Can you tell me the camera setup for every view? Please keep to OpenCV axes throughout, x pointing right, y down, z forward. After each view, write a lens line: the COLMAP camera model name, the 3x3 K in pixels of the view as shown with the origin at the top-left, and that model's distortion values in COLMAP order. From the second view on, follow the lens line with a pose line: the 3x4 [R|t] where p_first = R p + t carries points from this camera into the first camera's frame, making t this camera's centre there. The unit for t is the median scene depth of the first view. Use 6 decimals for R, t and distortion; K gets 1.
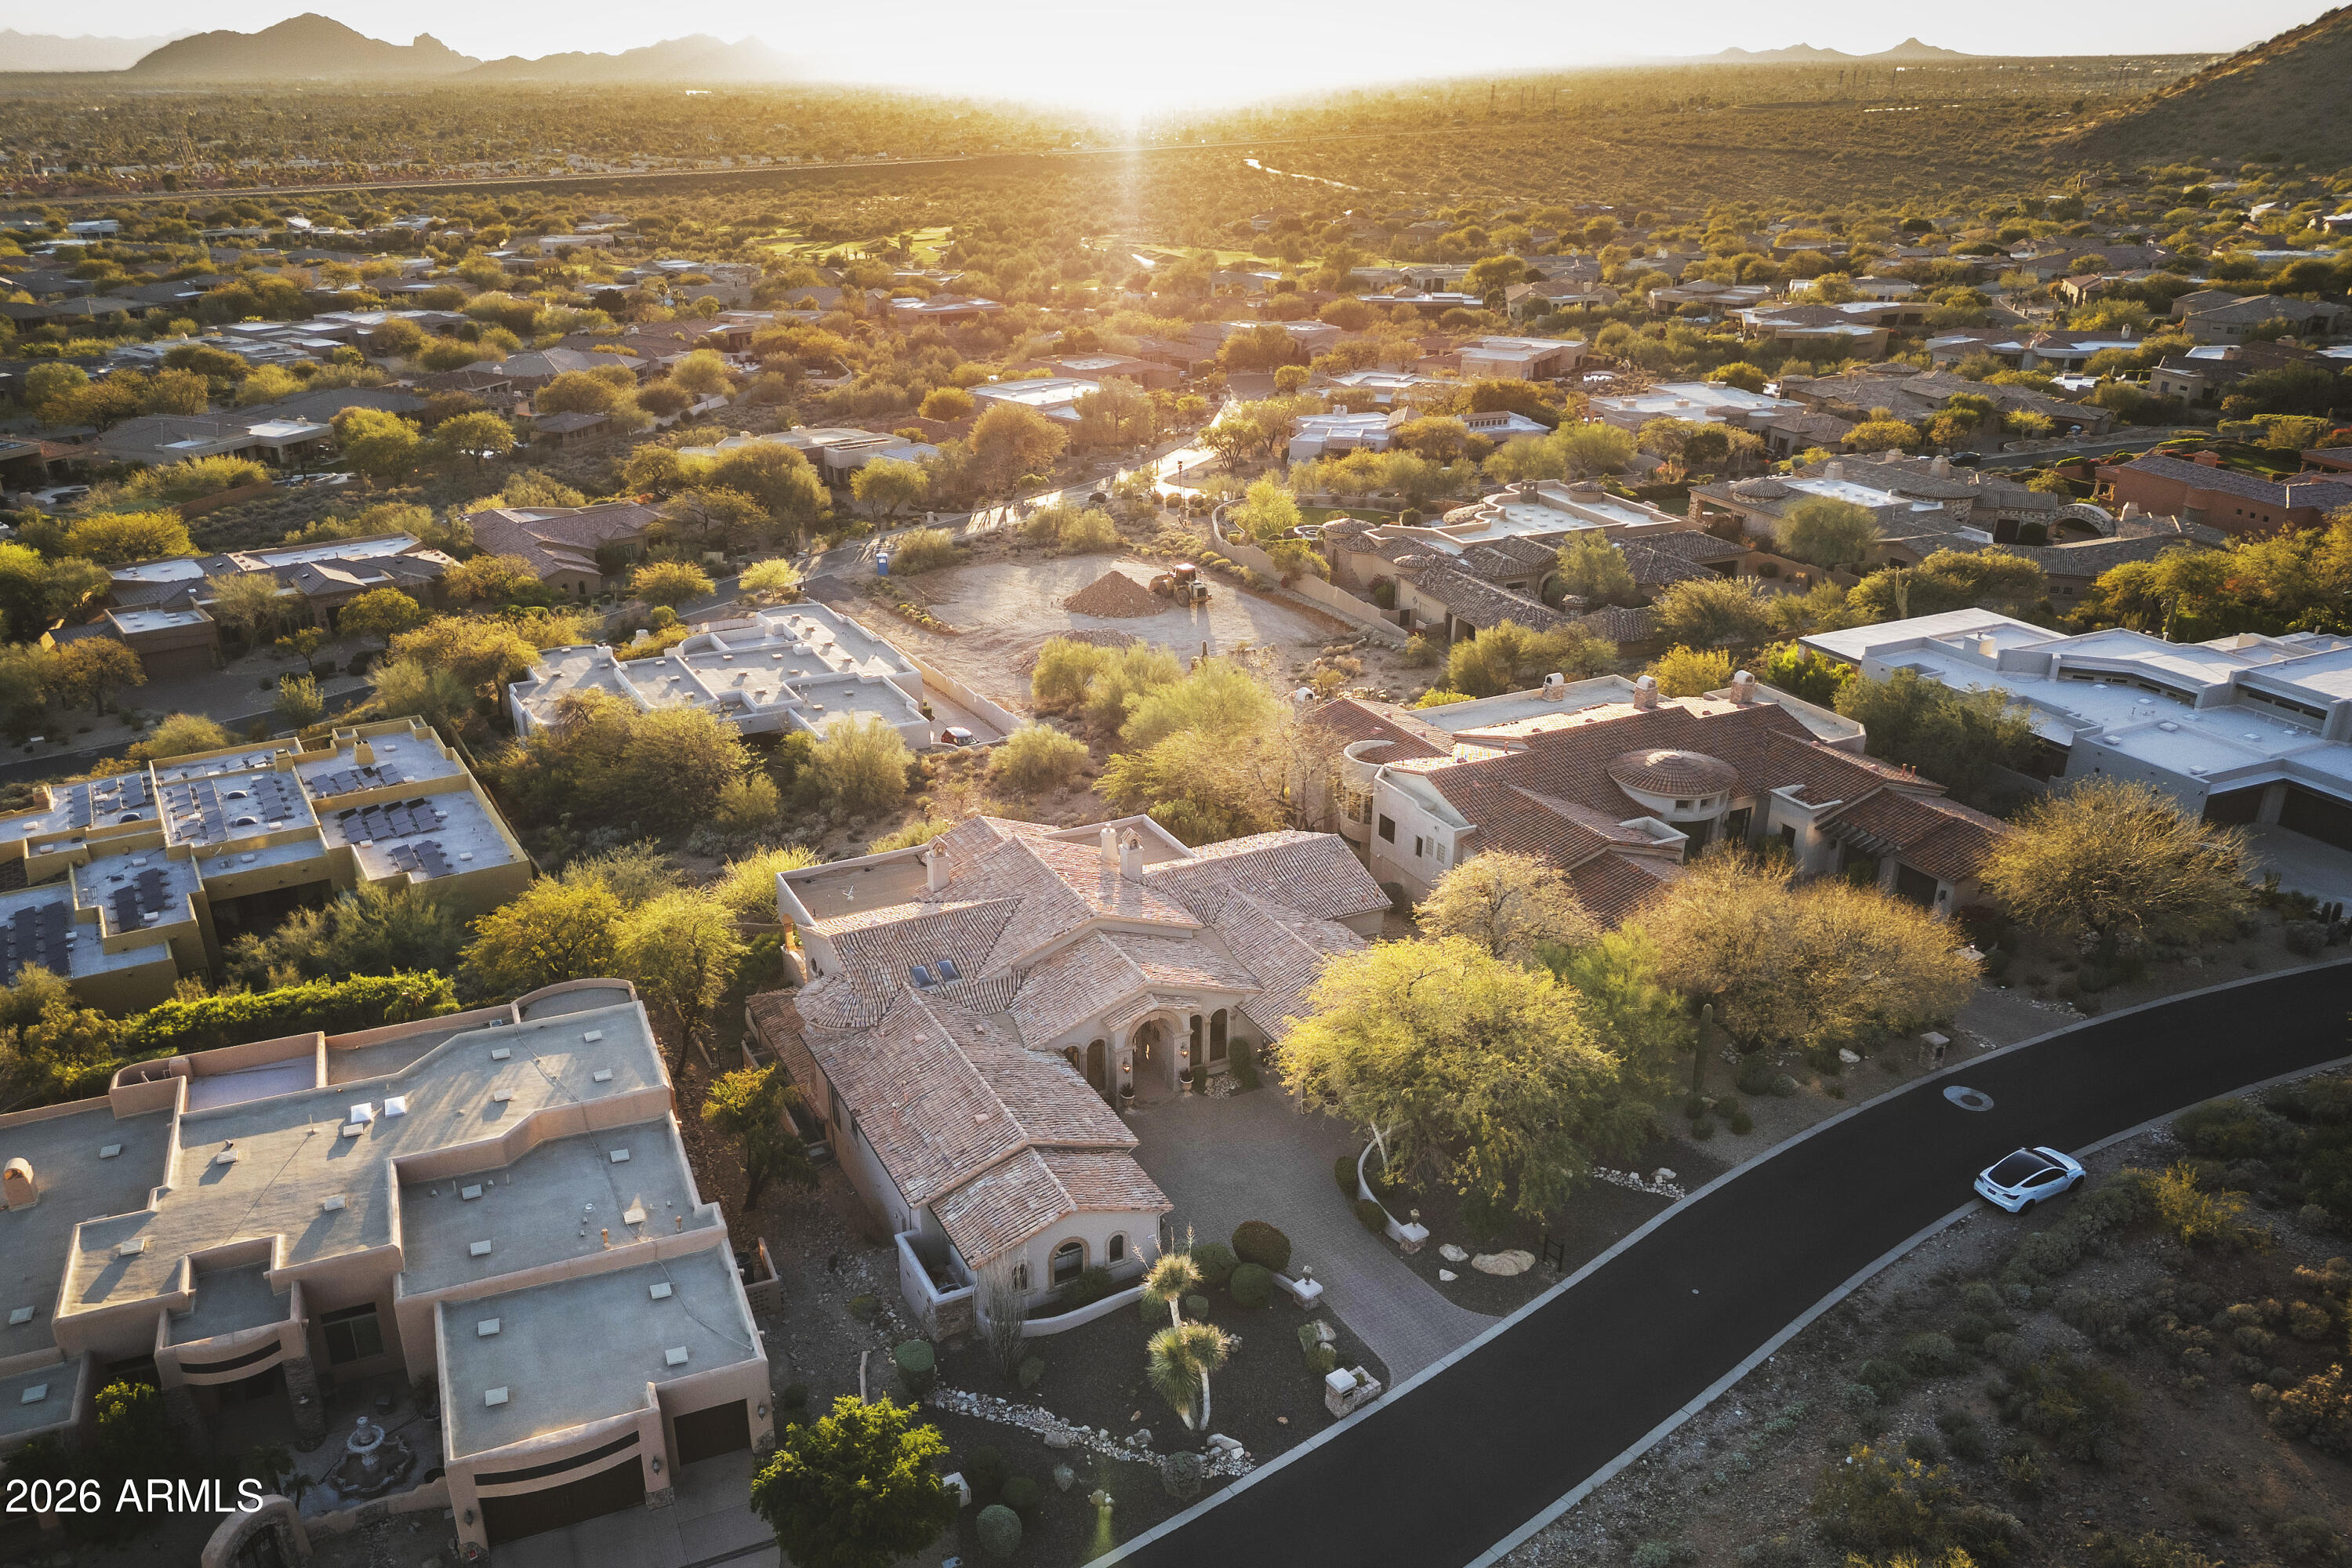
lens RADIAL K [[1744.4, 0, 1208.0], [0, 1744.4, 914.3], [0, 0, 1]] dist [0.079221, -0.070219]
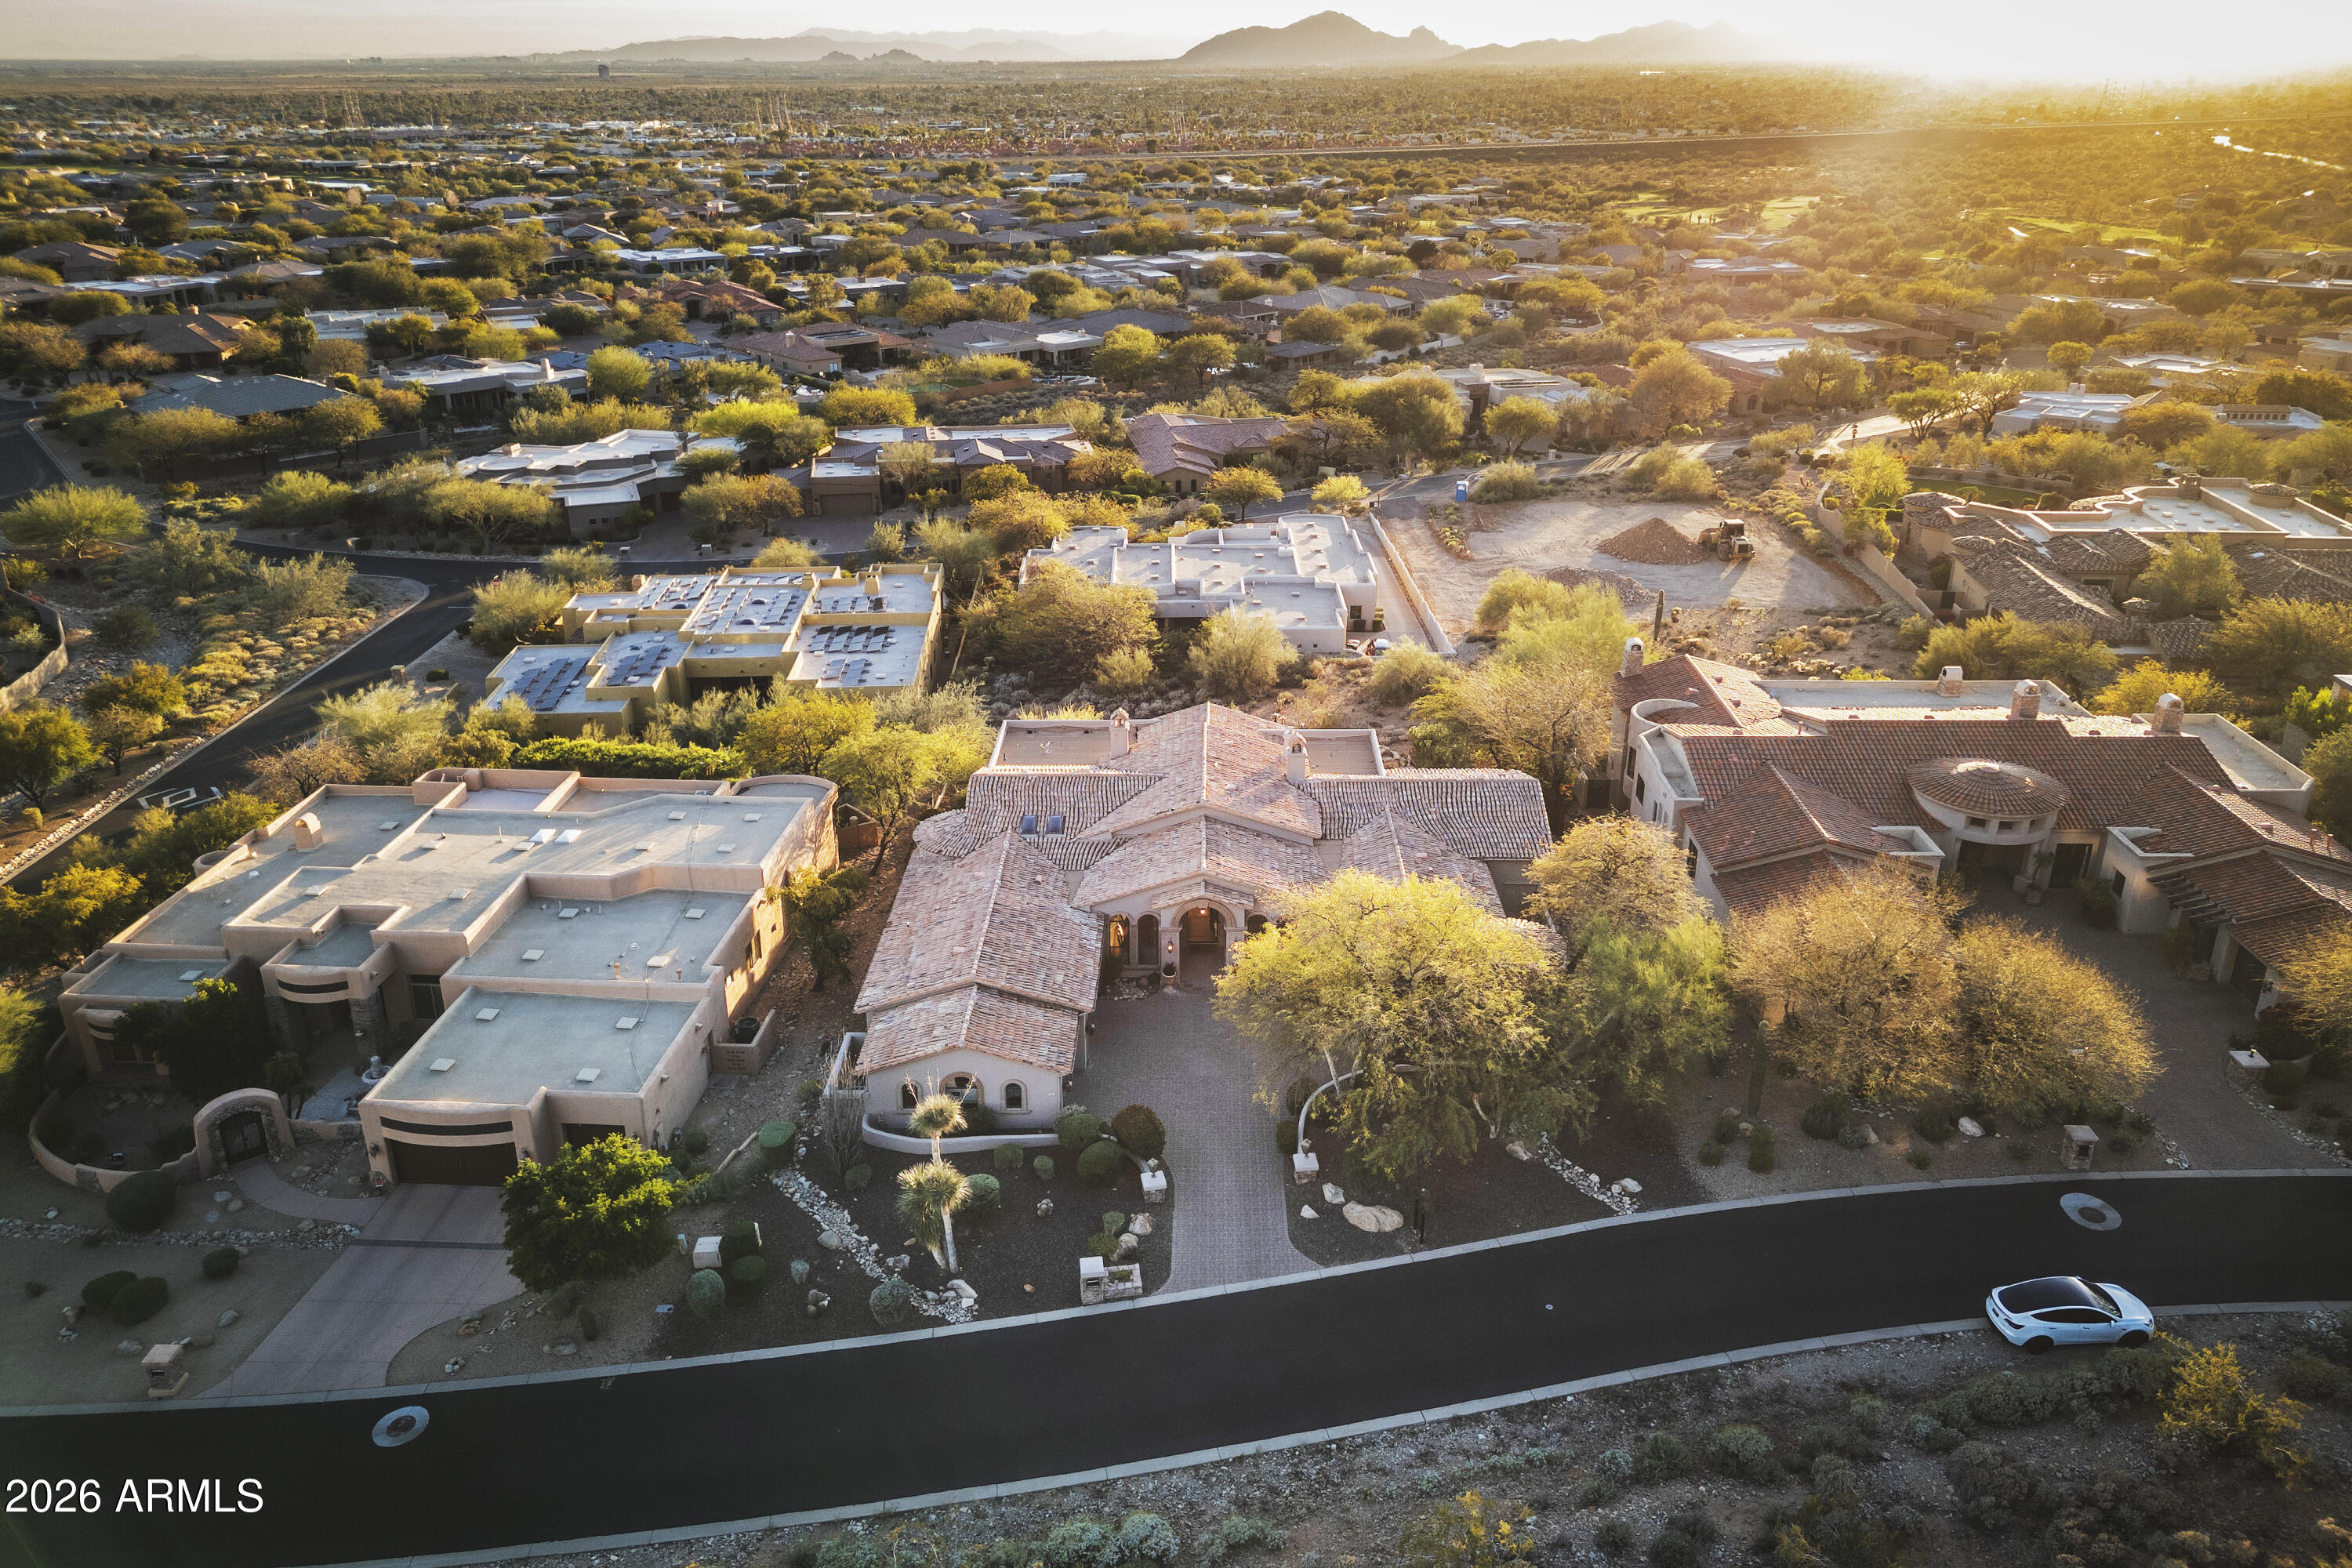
lens RADIAL K [[1657.8, 0, 1188.8], [0, 1657.8, 787.1], [0, 0, 1]] dist [0.074094, -0.064897]
pose [[0.893805, 0.180772, -0.410407, 0.250248], [-0.192612, 0.981193, 0.012706, -0.014142], [0.404985, 0.067692, 0.911814, 0.072419]]
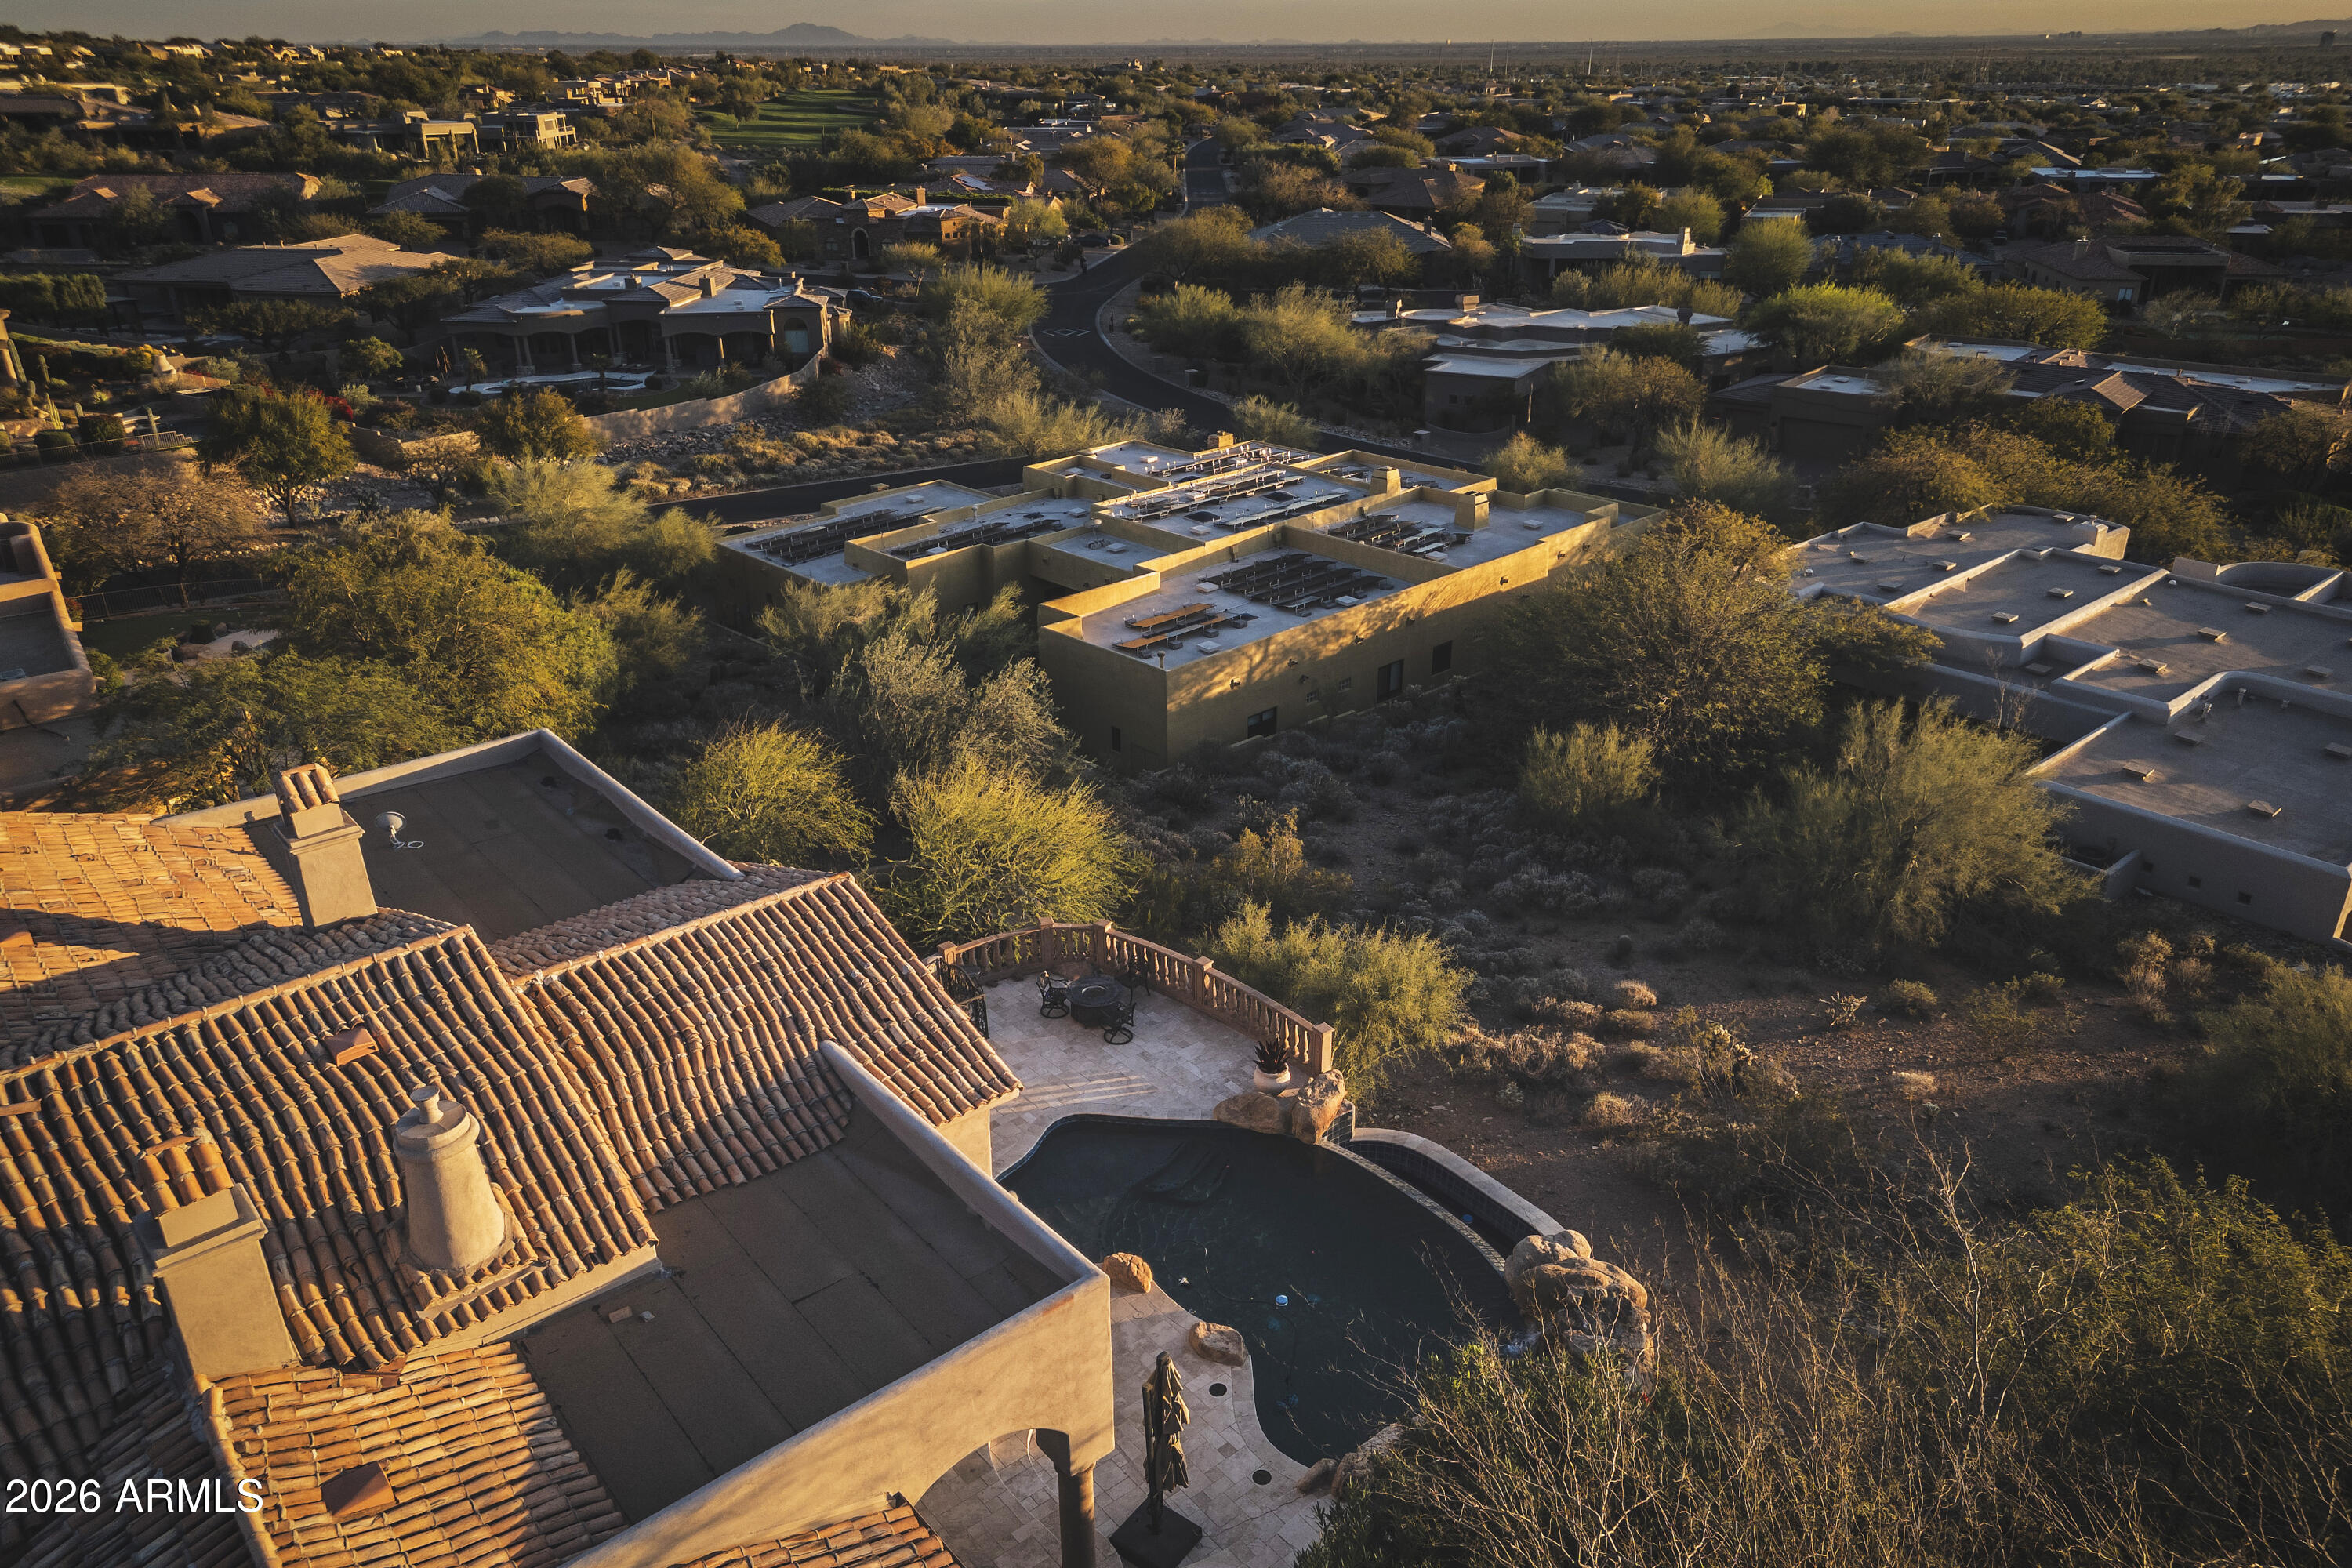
lens RADIAL K [[1657.8, 0, 1188.8], [0, 1657.8, 787.1], [0, 0, 1]] dist [0.074094, -0.064897]
pose [[0.237792, 0.397240, -0.886372, 0.118653], [-0.407983, 0.868994, 0.280000, -0.153393], [0.881479, 0.295043, 0.368707, 0.818201]]
